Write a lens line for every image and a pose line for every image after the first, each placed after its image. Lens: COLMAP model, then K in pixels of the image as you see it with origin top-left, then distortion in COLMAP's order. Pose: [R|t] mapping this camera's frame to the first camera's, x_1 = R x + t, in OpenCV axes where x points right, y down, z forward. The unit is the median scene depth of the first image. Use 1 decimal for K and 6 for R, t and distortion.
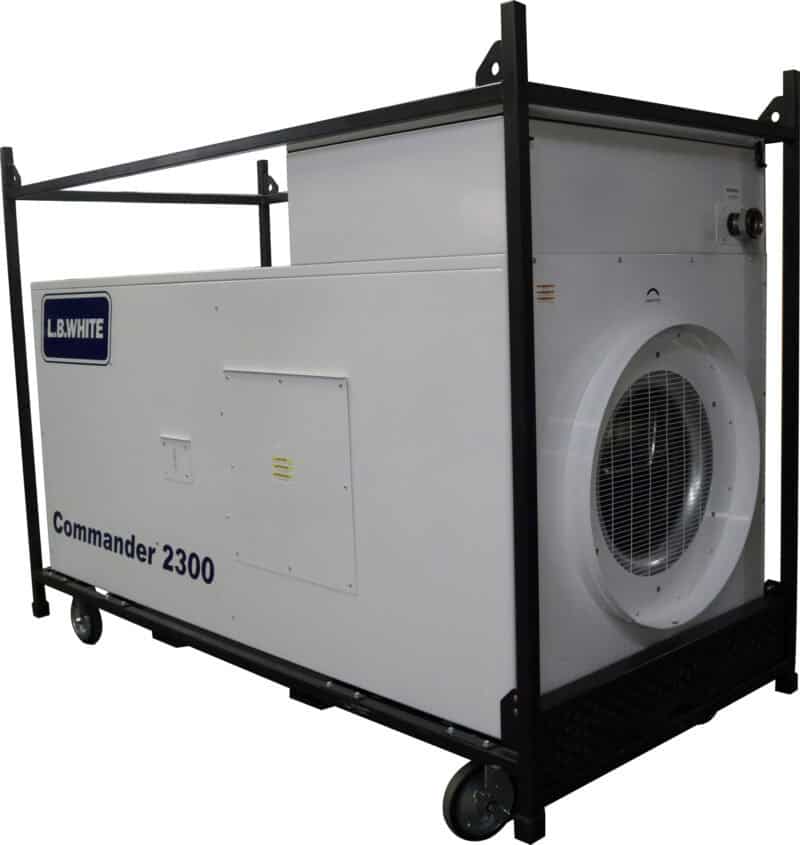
lens RADIAL K [[1056.4, 0, 397.1], [0, 1056.4, 414.2], [0, 0, 1]] dist [-0.027819, 0.000000]
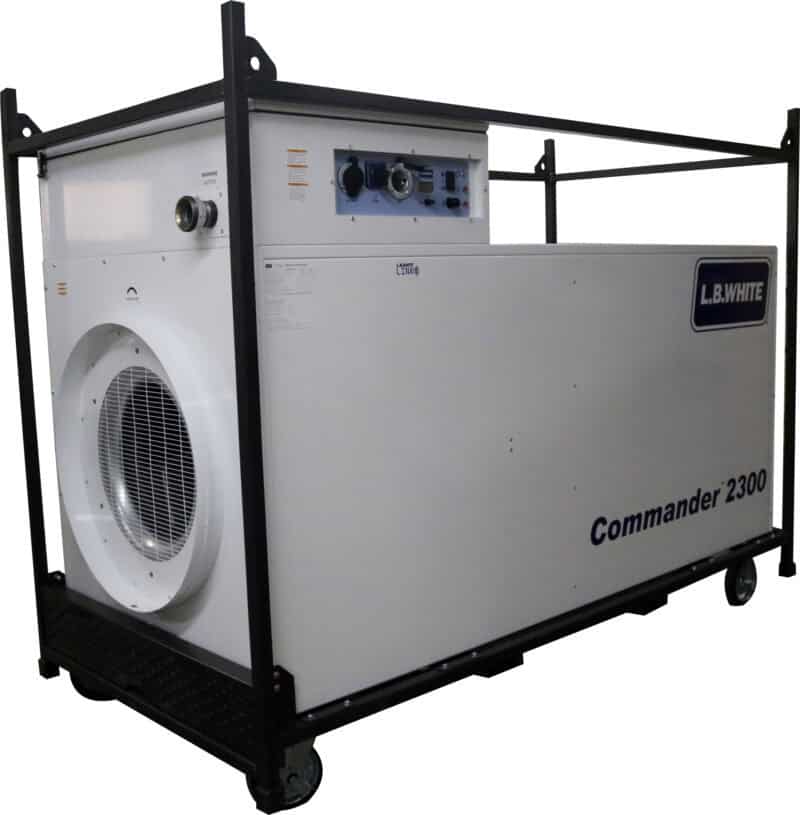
lens RADIAL K [[1001.1, 0, 355.7], [0, 1001.1, 401.7], [0, 0, 1]] dist [-0.041947, 0.000000]
pose [[0.040983, -0.097813, 0.994361, -1.254005], [0.143414, 0.985468, 0.091027, -0.113180], [-0.988814, 0.138875, 0.054415, 1.275420]]
